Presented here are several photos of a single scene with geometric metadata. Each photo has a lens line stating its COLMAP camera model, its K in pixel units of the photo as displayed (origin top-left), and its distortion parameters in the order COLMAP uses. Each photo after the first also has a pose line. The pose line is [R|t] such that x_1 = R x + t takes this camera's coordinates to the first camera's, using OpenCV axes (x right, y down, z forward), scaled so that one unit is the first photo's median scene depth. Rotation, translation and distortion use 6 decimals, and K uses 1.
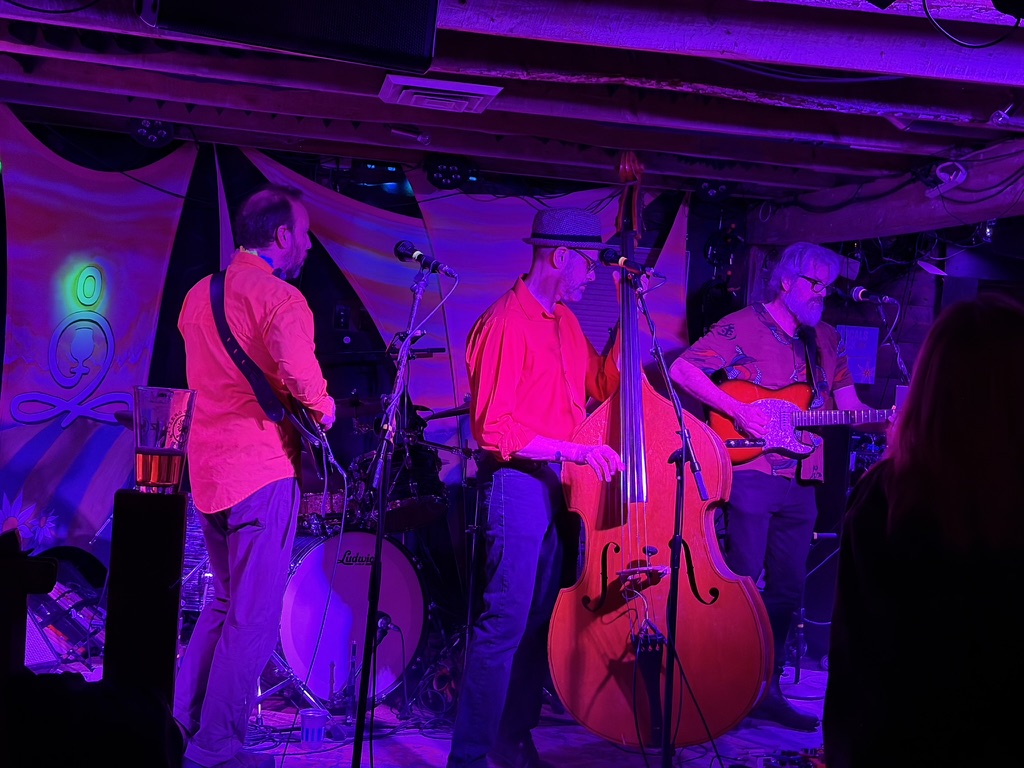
lens RADIAL K [[1530.0, 0, 513.2], [0, 1530.0, 374.0], [0, 0, 1]] dist [0.099976, 0.000000]
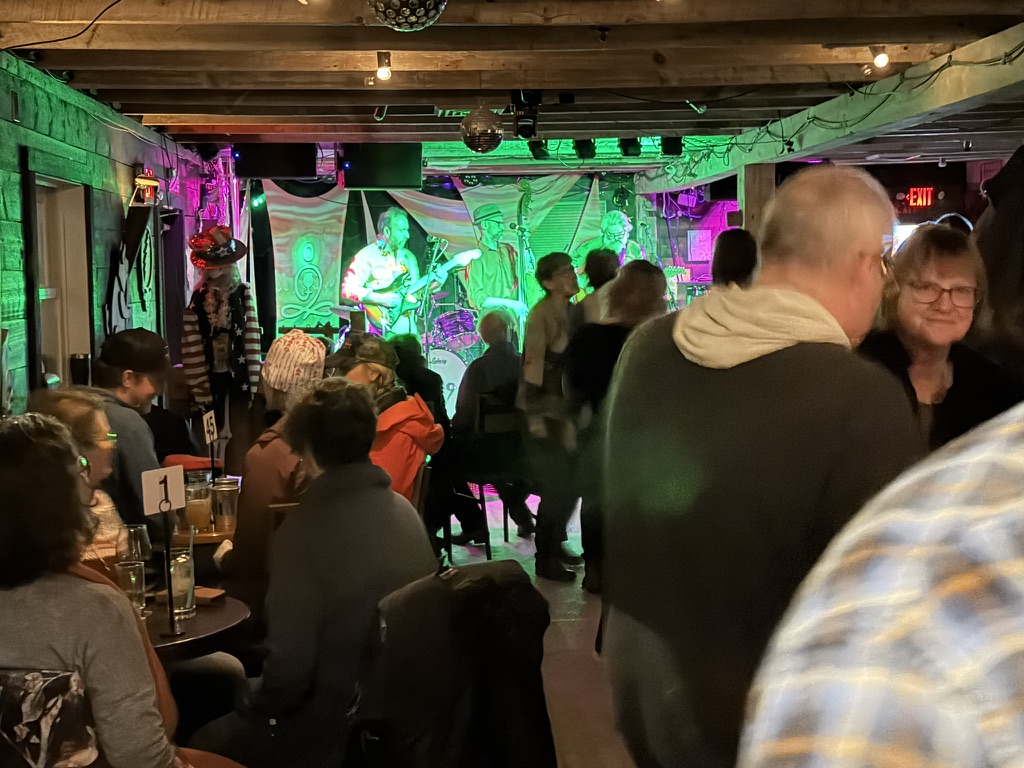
lens RADIAL K [[1550.8, 0, 510.9], [0, 1550.8, 383.9], [0, 0, 1]] dist [0.215913, 0.000000]
pose [[0.990269, -0.092236, -0.104210, 0.217396], [0.099221, 0.993008, 0.063951, 0.014139], [0.097583, -0.073669, 0.992497, -1.166898]]
